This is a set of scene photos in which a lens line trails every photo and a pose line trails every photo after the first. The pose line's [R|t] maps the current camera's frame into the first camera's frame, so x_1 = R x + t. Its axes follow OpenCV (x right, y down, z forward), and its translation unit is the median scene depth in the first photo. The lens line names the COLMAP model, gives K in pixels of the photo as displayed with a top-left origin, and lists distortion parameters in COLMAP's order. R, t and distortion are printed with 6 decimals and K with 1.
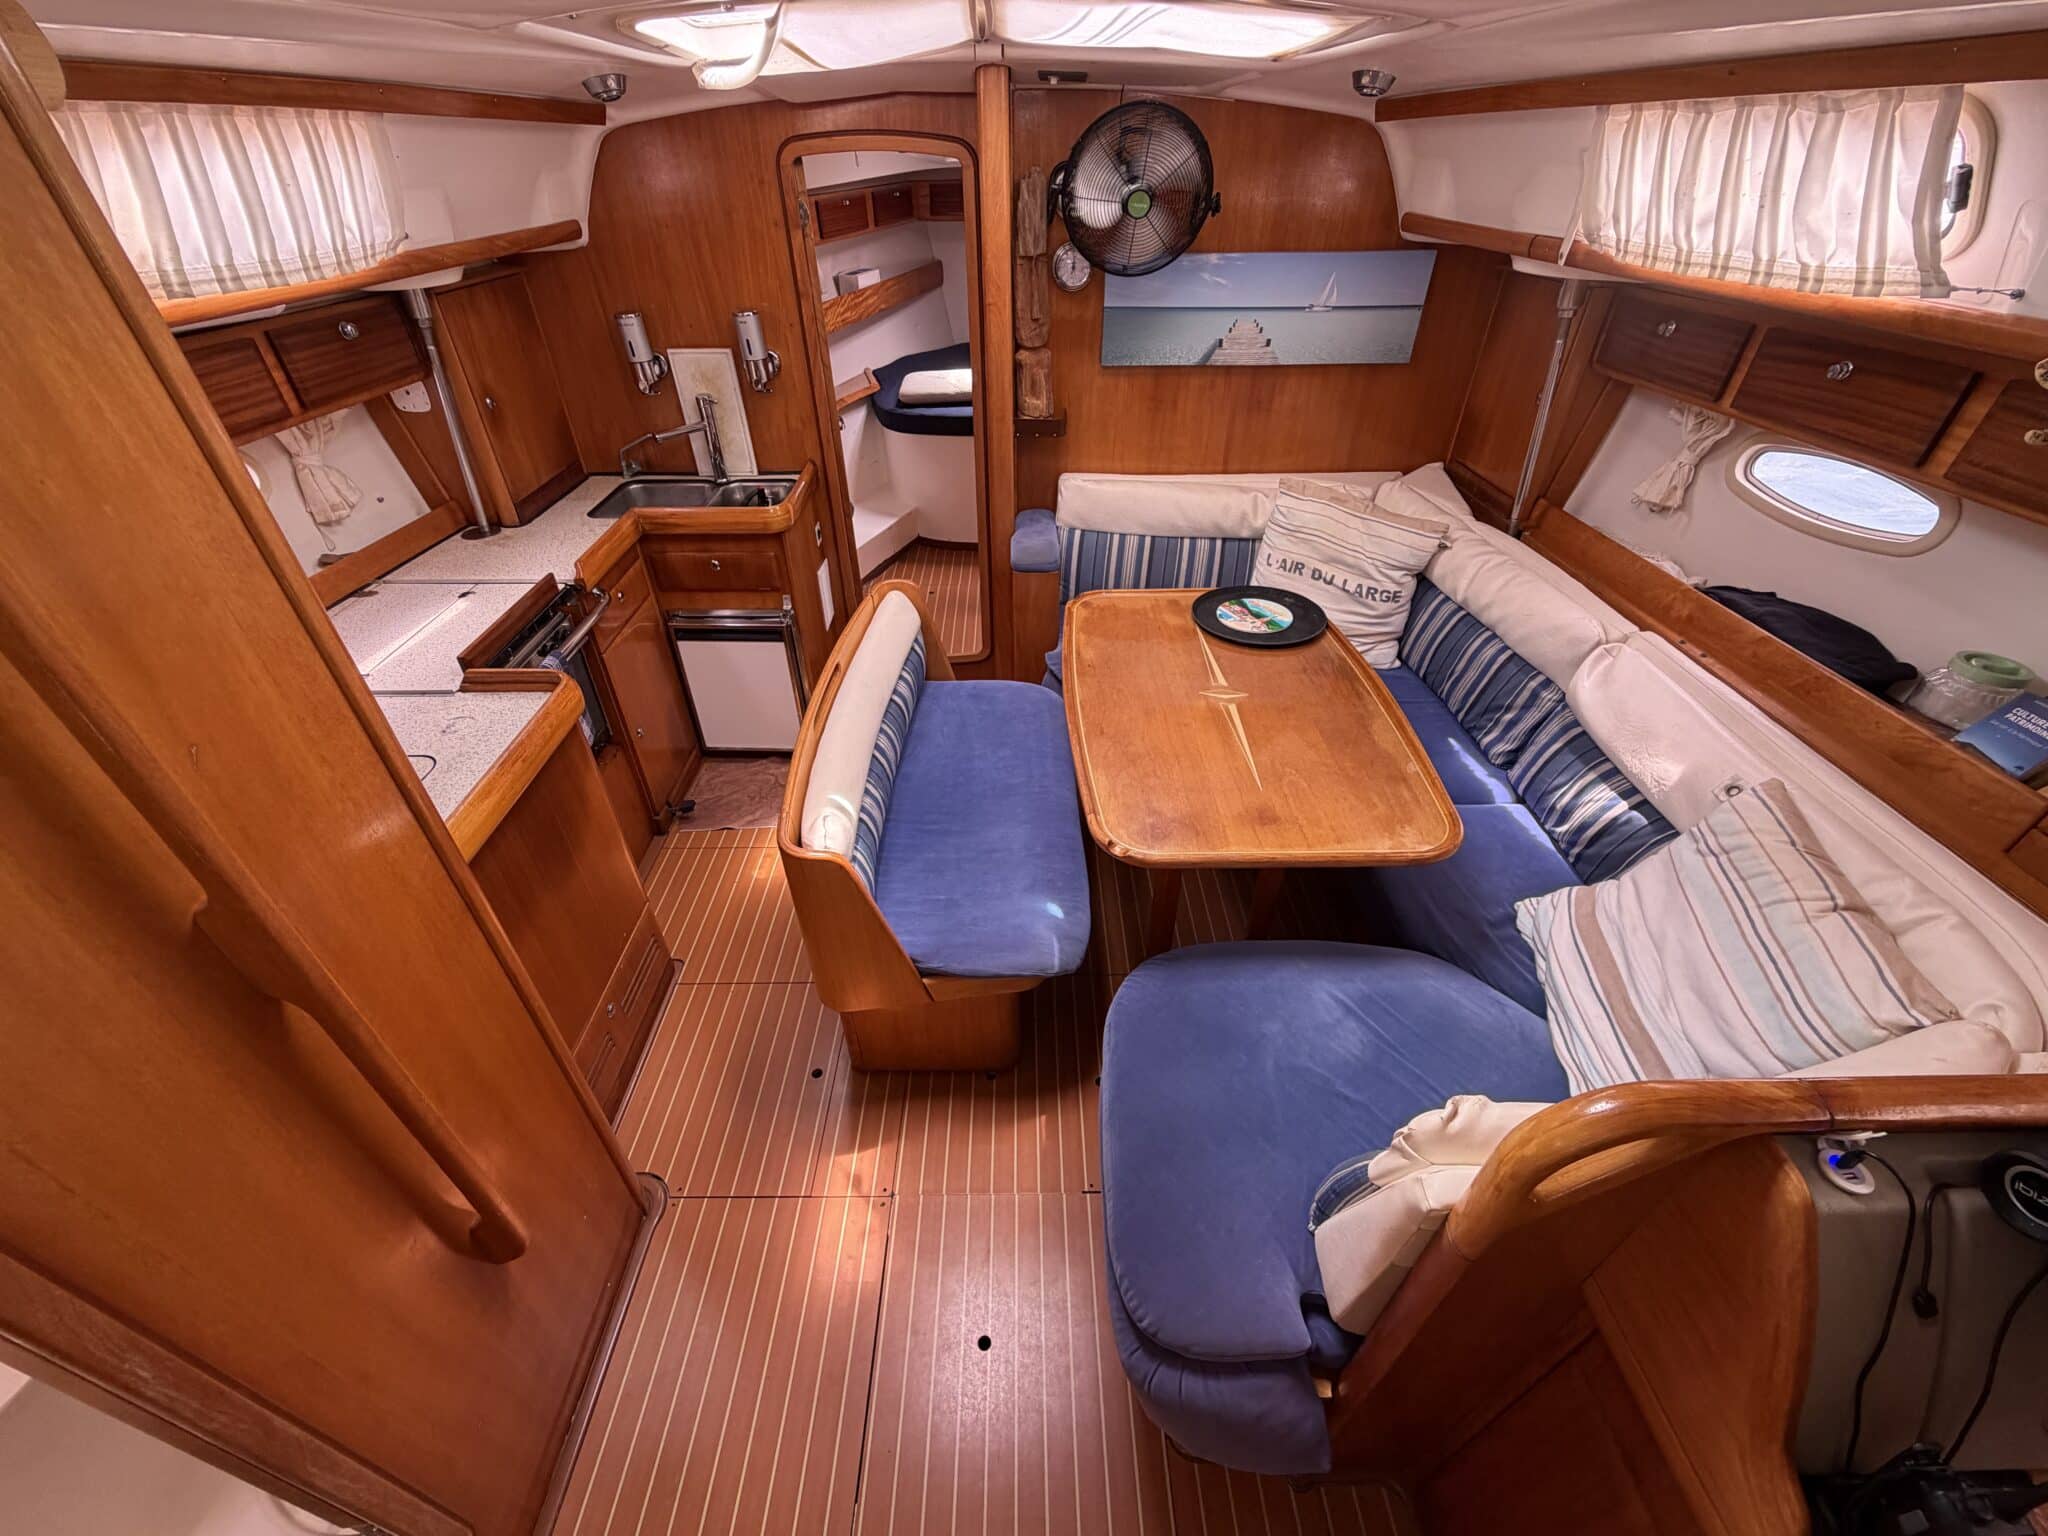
lens RADIAL K [[822.4, 0, 1024.0], [0, 822.4, 768.0], [0, 0, 1]] dist [0.001554, 0.000219]
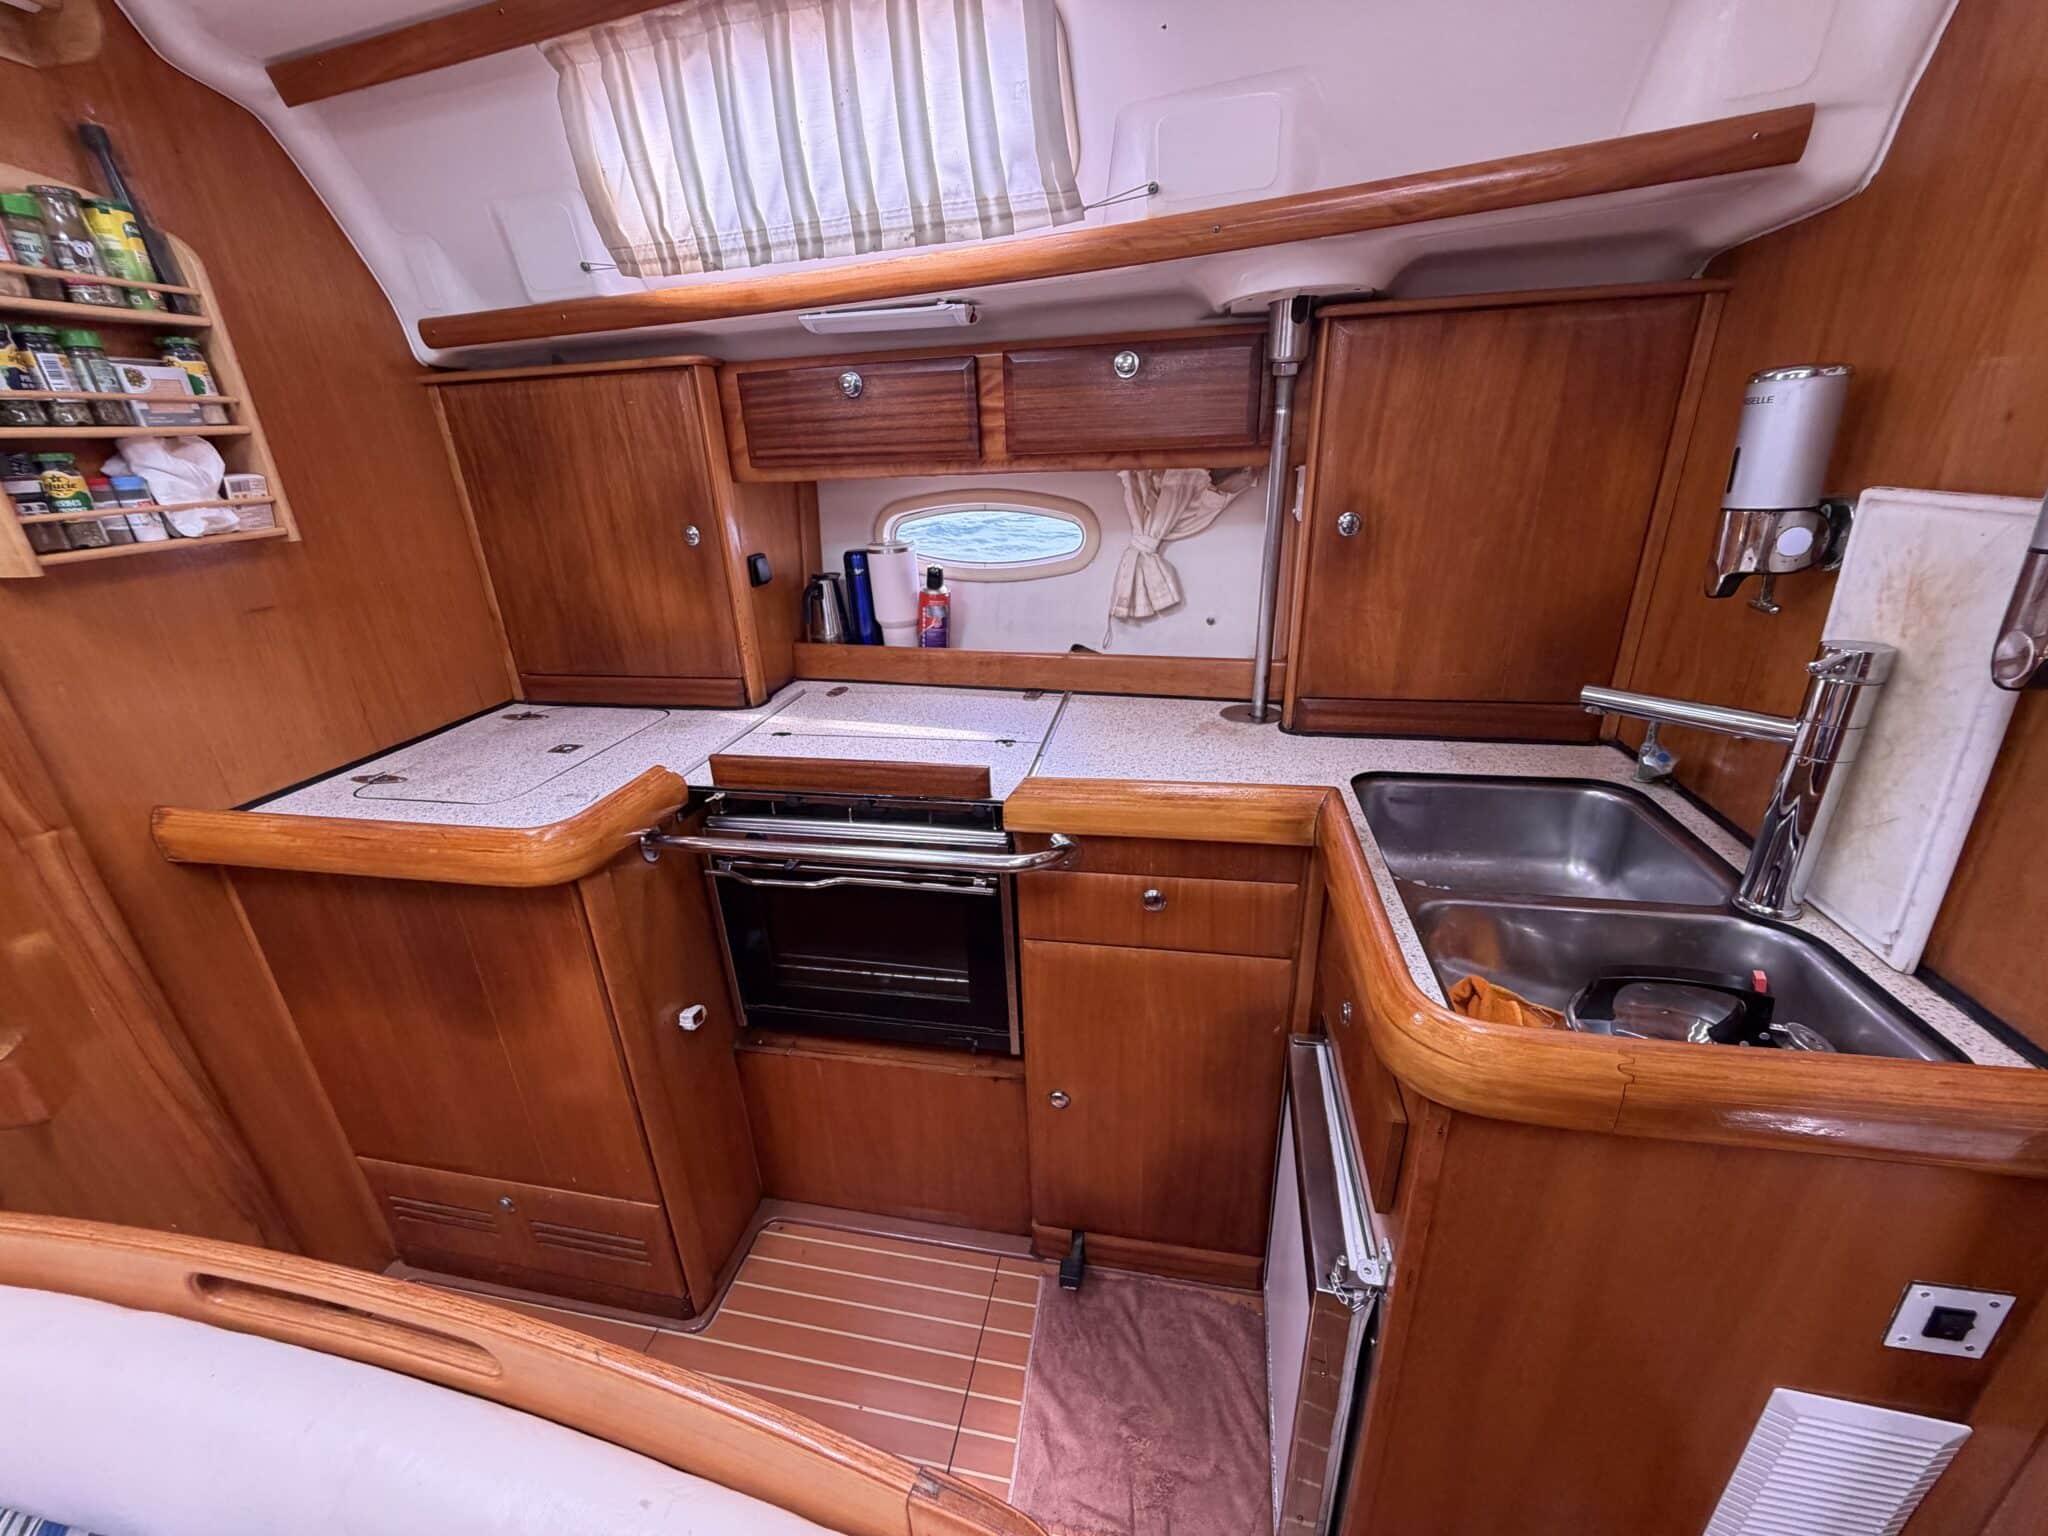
lens RADIAL K [[822.4, 0, 1024.0], [0, 822.4, 768.0], [0, 0, 1]] dist [0.001554, 0.000219]
pose [[-0.203089, 0.377422, -0.903497, -0.064939], [-0.557557, 0.713947, 0.423569, -0.403321], [0.804913, 0.589773, 0.065440, 0.817534]]
